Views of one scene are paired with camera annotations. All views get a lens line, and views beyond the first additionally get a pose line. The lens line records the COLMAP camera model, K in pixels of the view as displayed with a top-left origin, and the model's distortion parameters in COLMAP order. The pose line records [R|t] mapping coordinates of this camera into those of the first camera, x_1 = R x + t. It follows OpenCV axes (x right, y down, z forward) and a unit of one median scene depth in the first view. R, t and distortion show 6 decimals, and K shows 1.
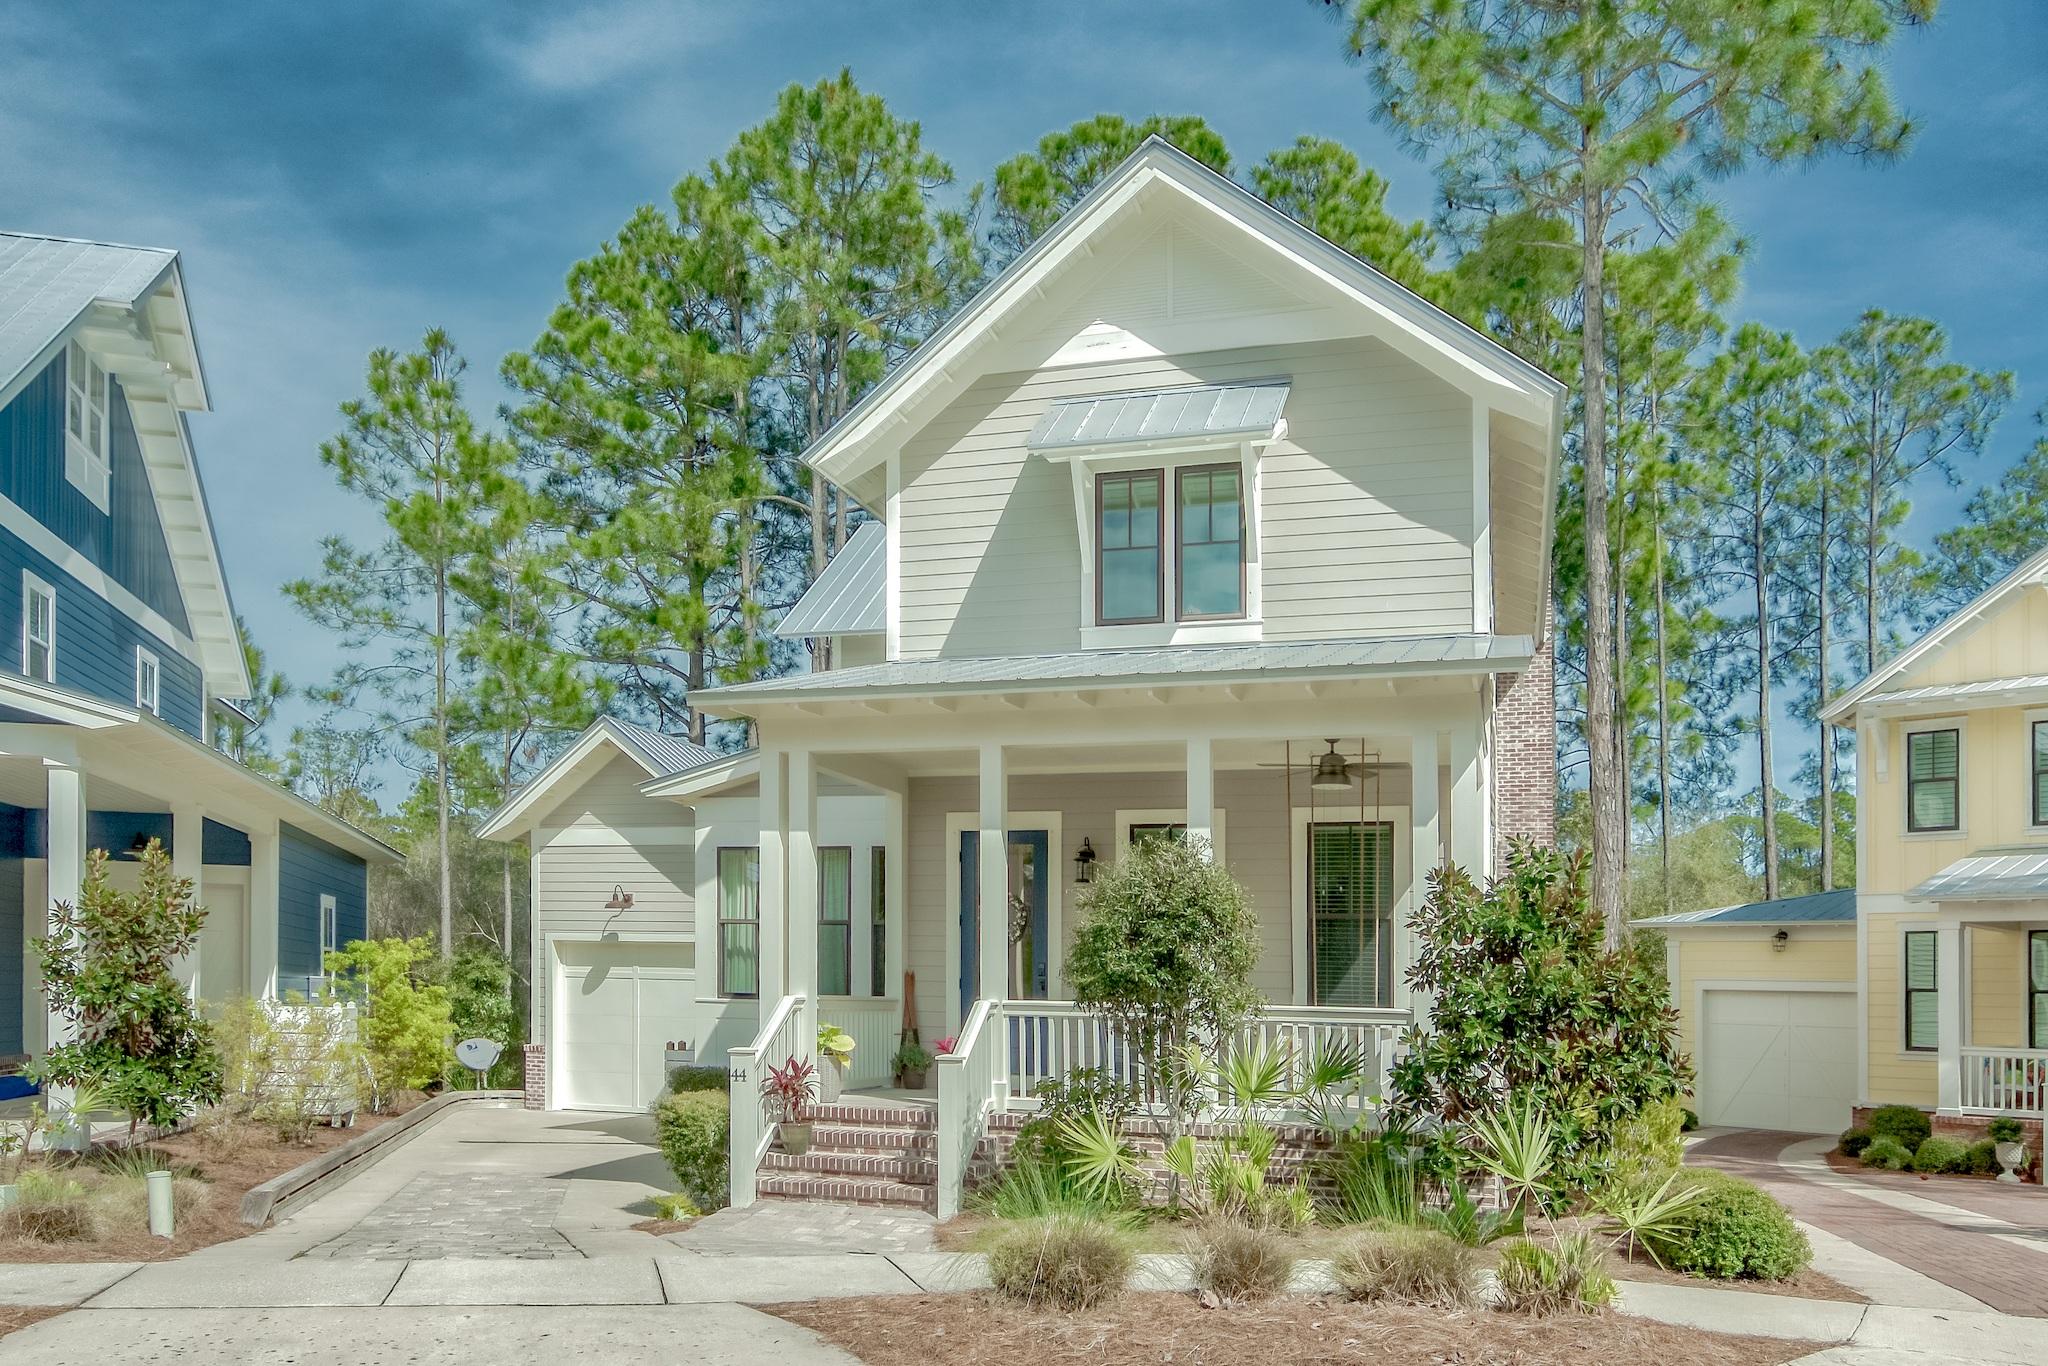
lens RADIAL K [[950.7, 0, 1085.9], [0, 950.7, 657.4], [0, 0, 1]] dist [-0.000114, -0.000371]
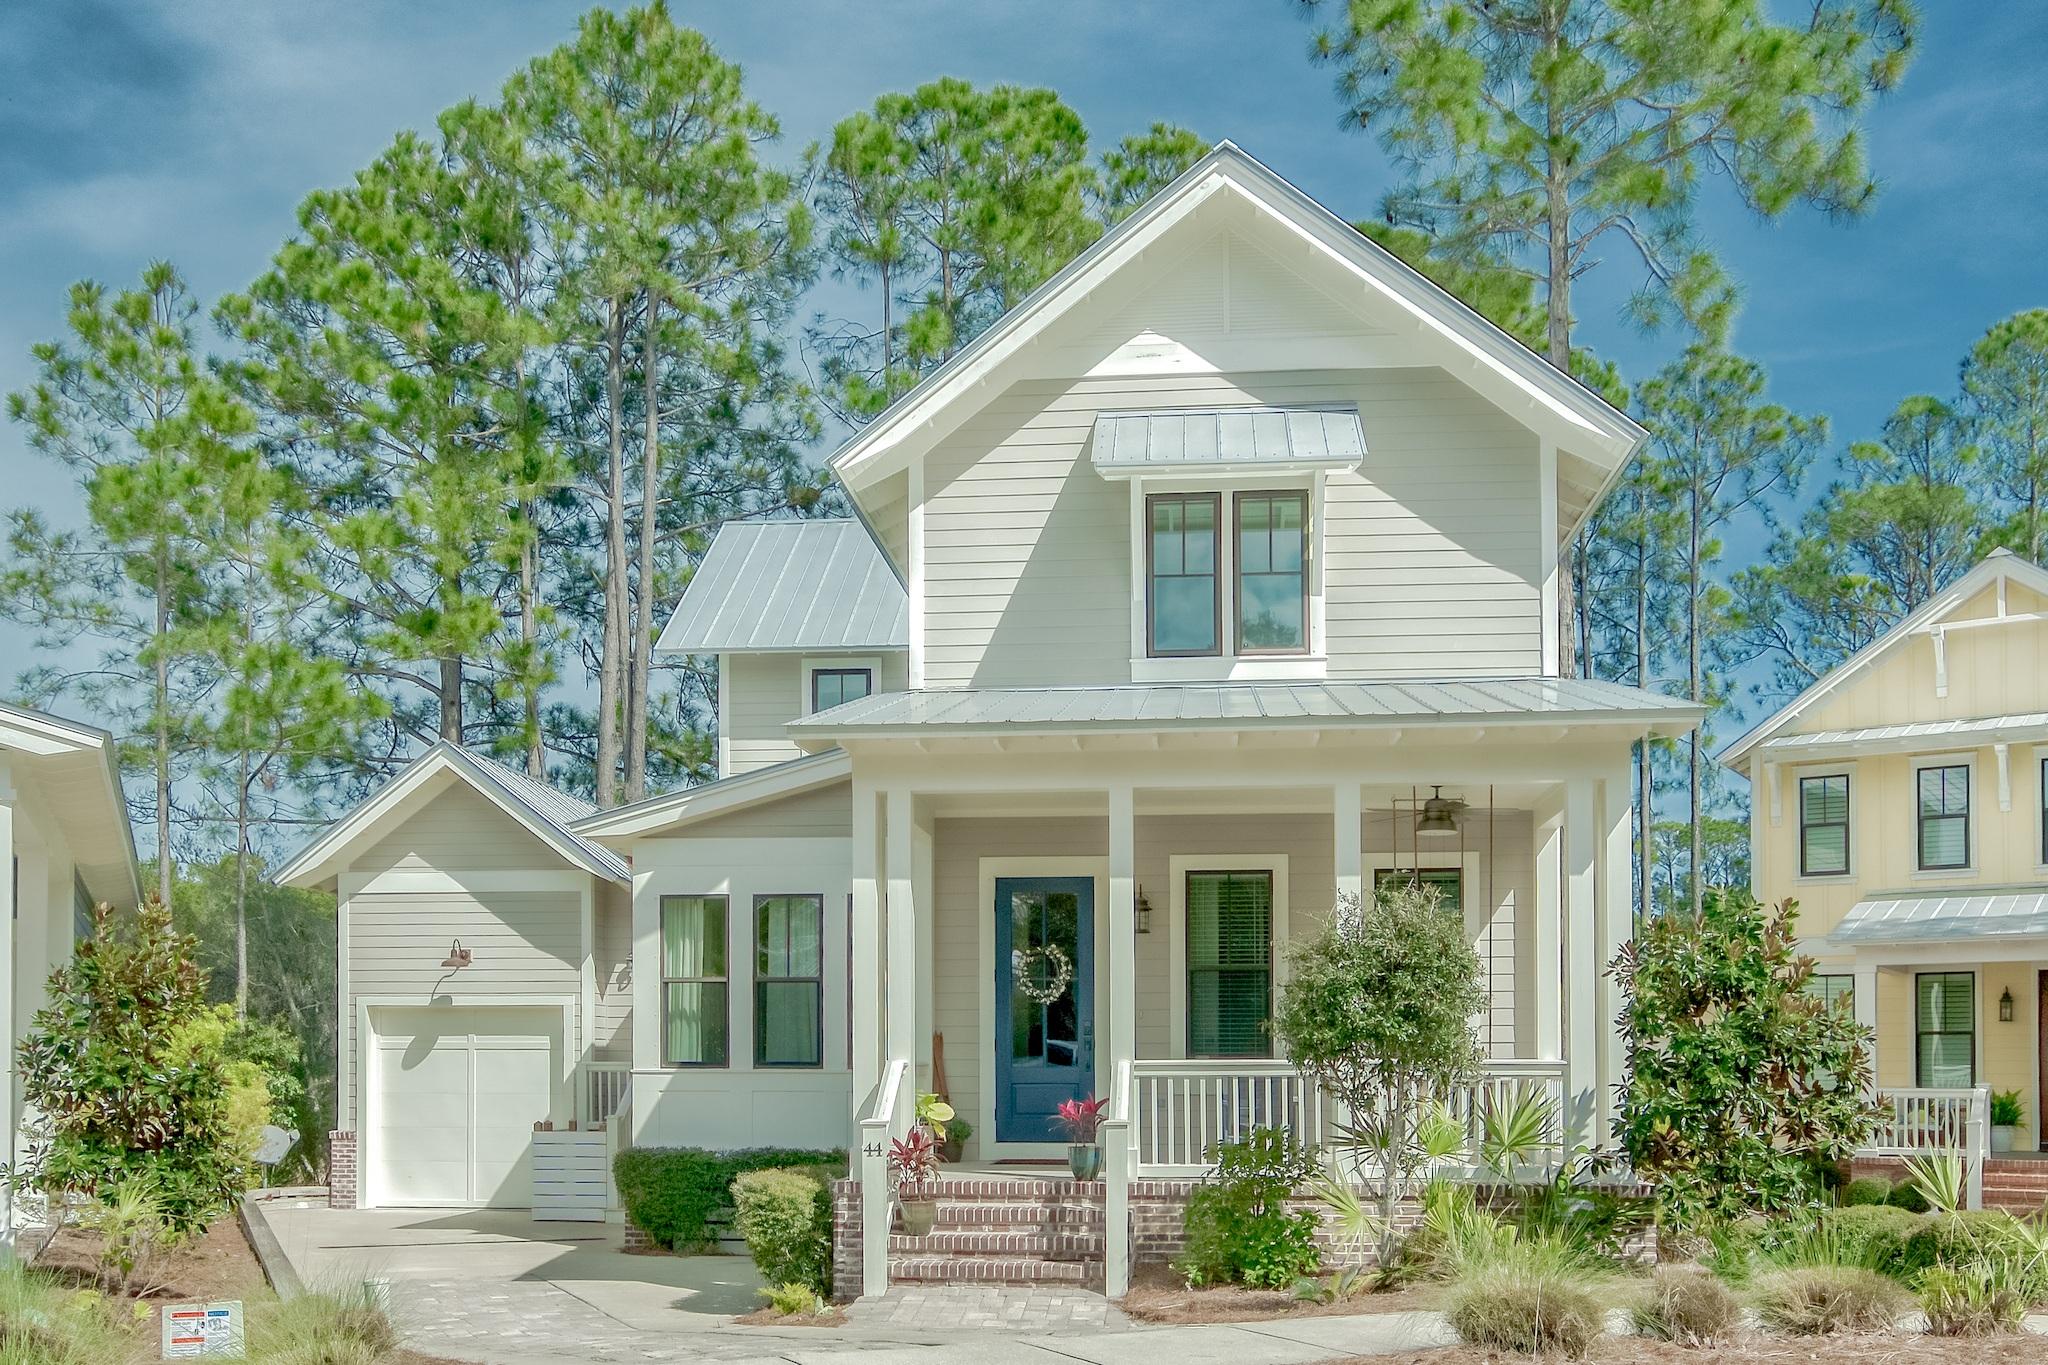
lens RADIAL K [[1058.3, 0, 1034.7], [0, 1058.3, 671.5], [0, 0, 1]] dist [0.000417, -0.000536]
pose [[0.991129, 0.025228, 0.130489, -0.219451], [-0.024176, 0.999661, -0.009645, -0.006016], [-0.130688, 0.006405, 0.991403, -0.014164]]
